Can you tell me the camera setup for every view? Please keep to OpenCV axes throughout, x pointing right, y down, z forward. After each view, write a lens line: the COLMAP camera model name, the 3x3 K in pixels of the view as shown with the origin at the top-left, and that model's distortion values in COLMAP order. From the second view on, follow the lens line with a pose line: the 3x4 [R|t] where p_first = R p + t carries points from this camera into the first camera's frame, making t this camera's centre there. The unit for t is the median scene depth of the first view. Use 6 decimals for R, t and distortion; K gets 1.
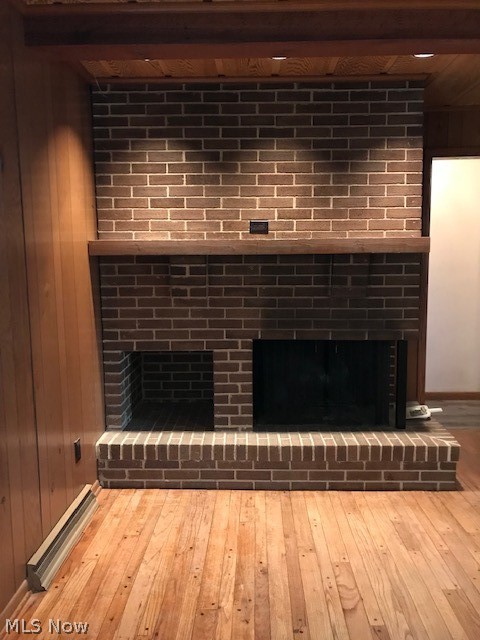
lens RADIAL K [[528.5, 0, 240.0], [0, 528.5, 320.0], [0, 0, 1]] dist [0.091224, -0.092517]
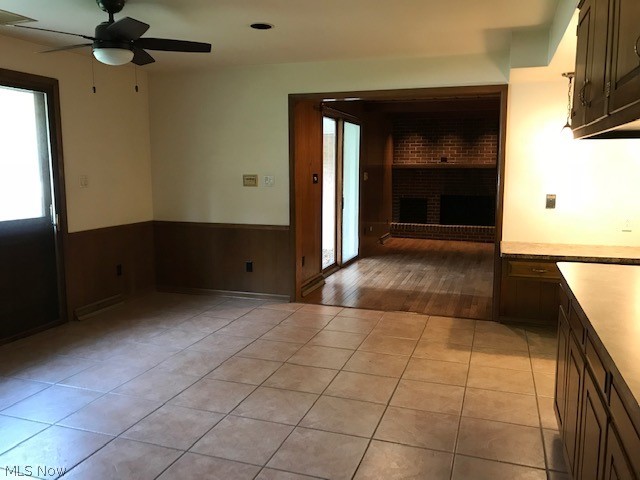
lens RADIAL K [[528.5, 0, 320.0], [0, 528.5, 240.0], [0, 0, 1]] dist [0.091224, -0.092517]
pose [[0.956058, 0.050102, -0.288864, 0.273426], [-0.043581, 0.998630, 0.028966, 0.252051], [0.289919, -0.015105, 0.956932, -2.312183]]
